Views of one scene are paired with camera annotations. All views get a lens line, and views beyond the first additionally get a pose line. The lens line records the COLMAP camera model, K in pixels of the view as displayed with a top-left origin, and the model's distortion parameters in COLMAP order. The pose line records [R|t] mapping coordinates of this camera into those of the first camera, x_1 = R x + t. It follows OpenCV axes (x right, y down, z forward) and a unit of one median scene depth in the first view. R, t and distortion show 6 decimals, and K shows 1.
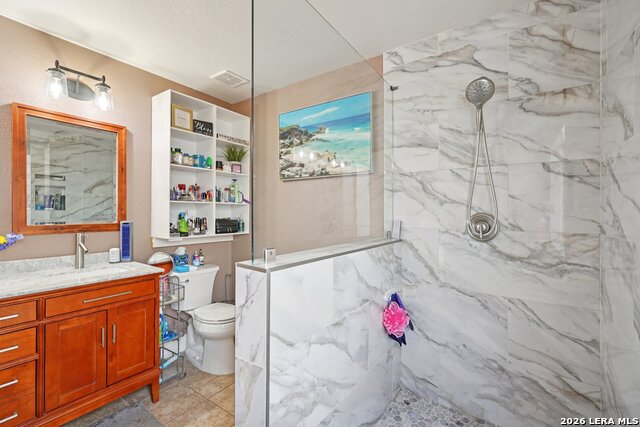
lens RADIAL K [[289.5, 0, 317.1], [0, 289.5, 214.6], [0, 0, 1]] dist [-0.002163, 0.000257]
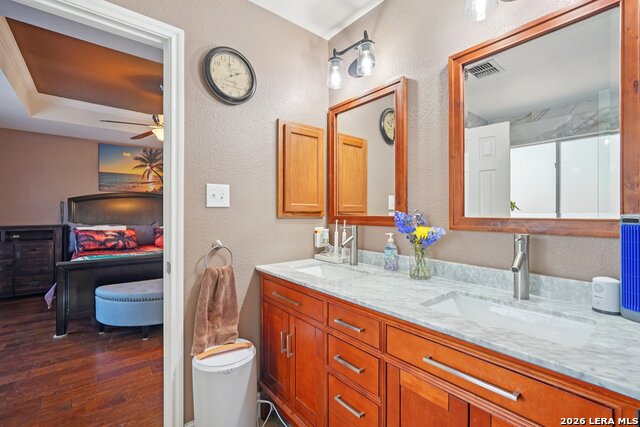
lens RADIAL K [[282.6, 0, 320.0], [0, 282.6, 213.5], [0, 0, 1]] dist [-0.001979, -0.000013]
pose [[-0.274247, -0.000462, -0.961659, -0.080044], [-0.004988, 0.999987, 0.000942, 0.010399], [0.961646, 0.005055, -0.274246, 0.304665]]
